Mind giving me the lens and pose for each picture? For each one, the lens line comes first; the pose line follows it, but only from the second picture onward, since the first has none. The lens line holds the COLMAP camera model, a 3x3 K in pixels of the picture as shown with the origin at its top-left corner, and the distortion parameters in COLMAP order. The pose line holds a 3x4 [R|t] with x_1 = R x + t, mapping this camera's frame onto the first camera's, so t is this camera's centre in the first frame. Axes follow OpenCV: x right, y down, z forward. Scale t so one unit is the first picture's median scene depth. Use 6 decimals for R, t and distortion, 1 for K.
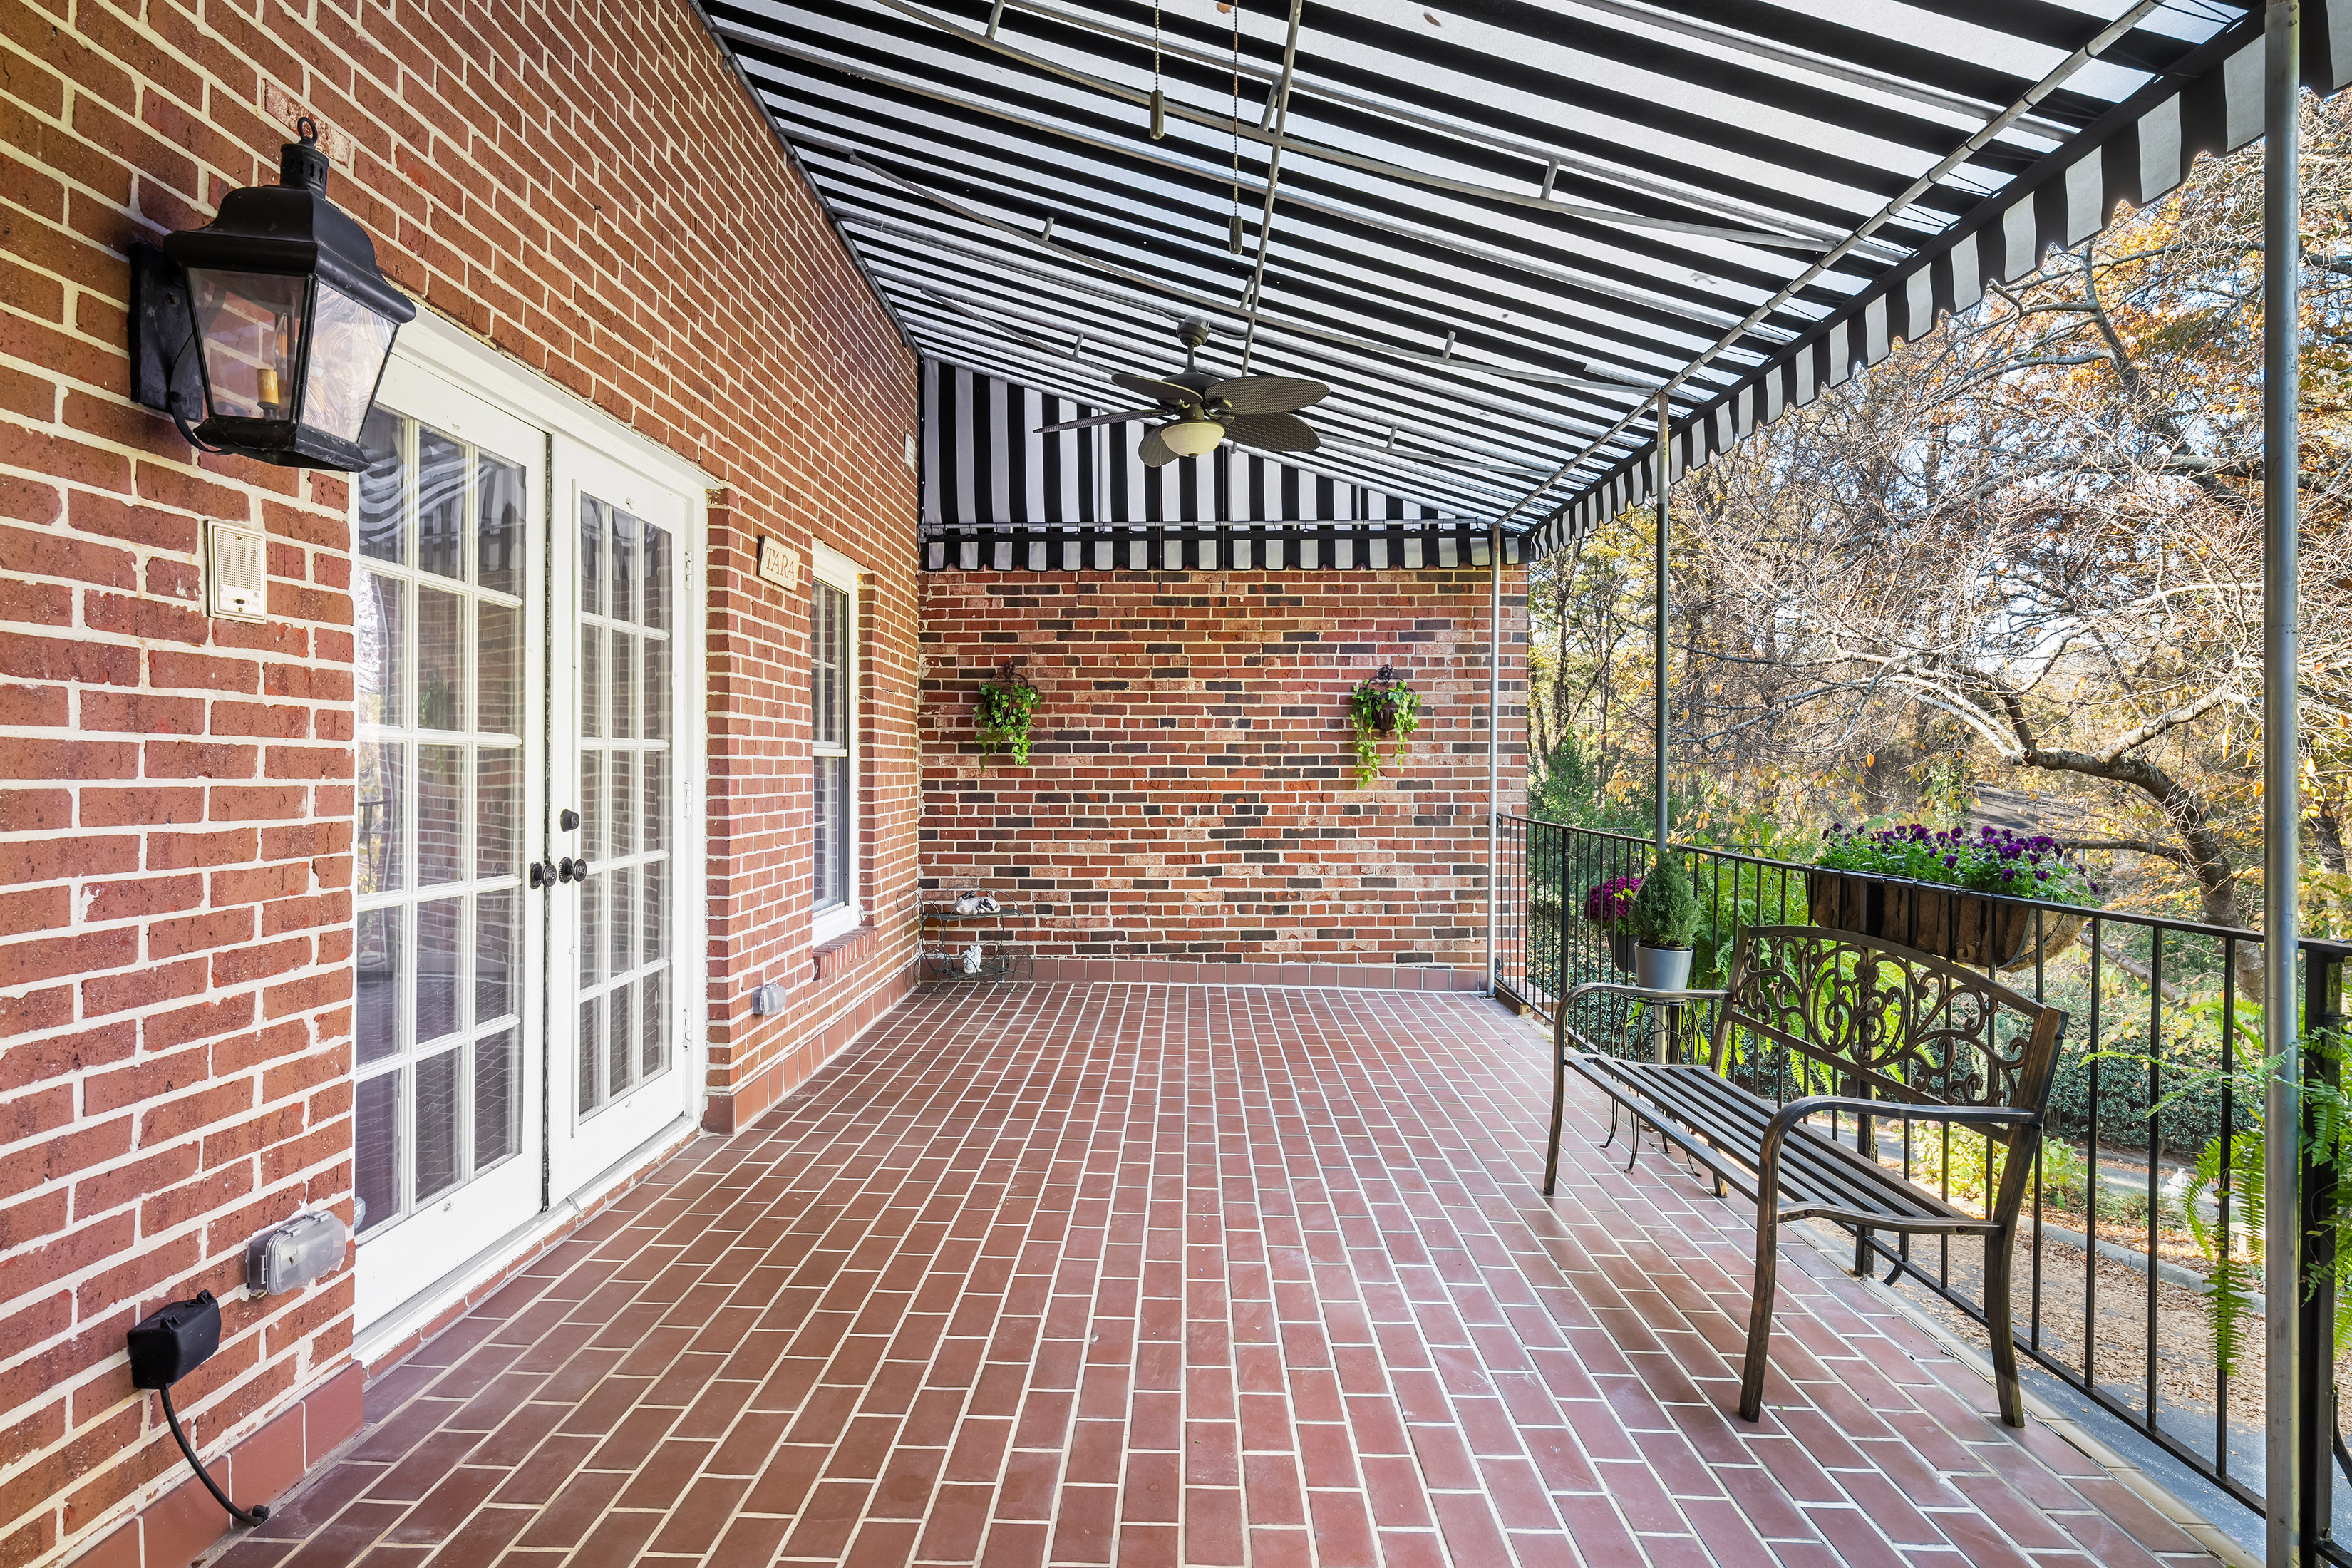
lens RADIAL K [[1183.0, 0, 1175.4], [0, 1183.0, 761.6], [0, 0, 1]] dist [0.006353, -0.002023]
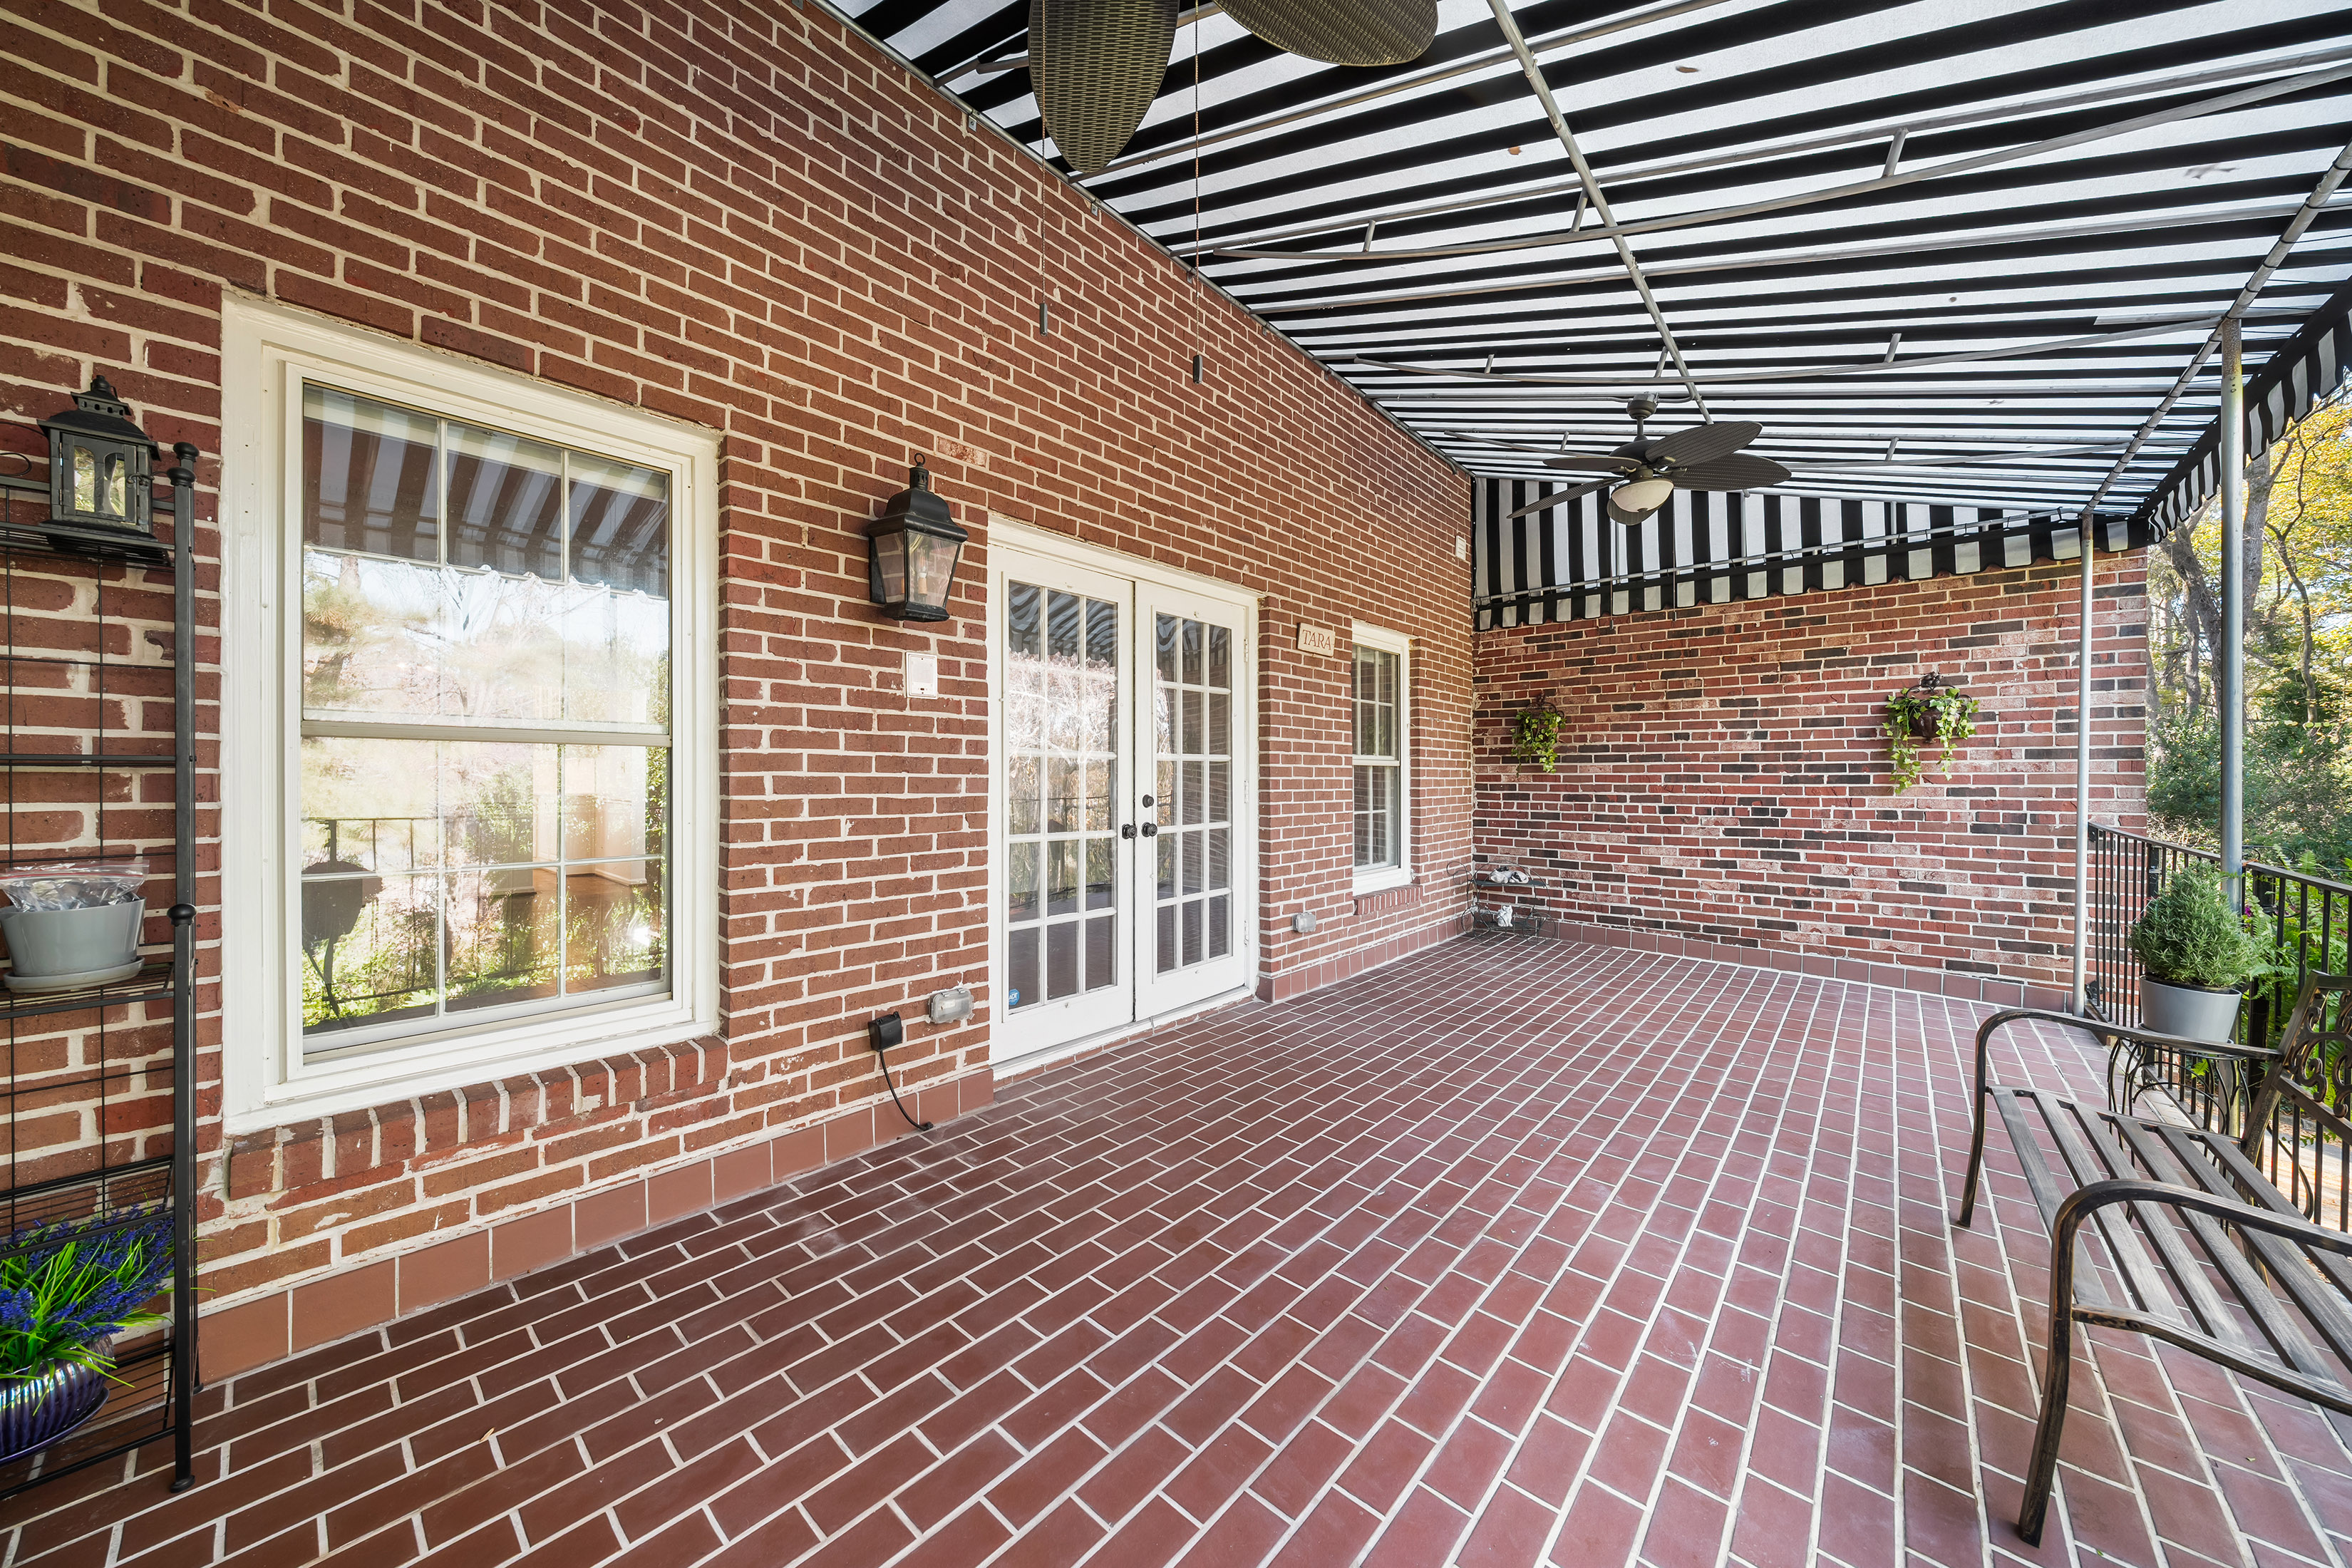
lens RADIAL K [[802.9, 0, 1171.7], [0, 802.9, 772.5], [0, 0, 1]] dist [-0.001399, 0.000012]
pose [[0.758912, -0.000466, -0.651193, 0.222228], [0.000145, 1.000000, -0.000547, 0.006411], [0.651193, 0.000321, 0.758912, 0.098334]]
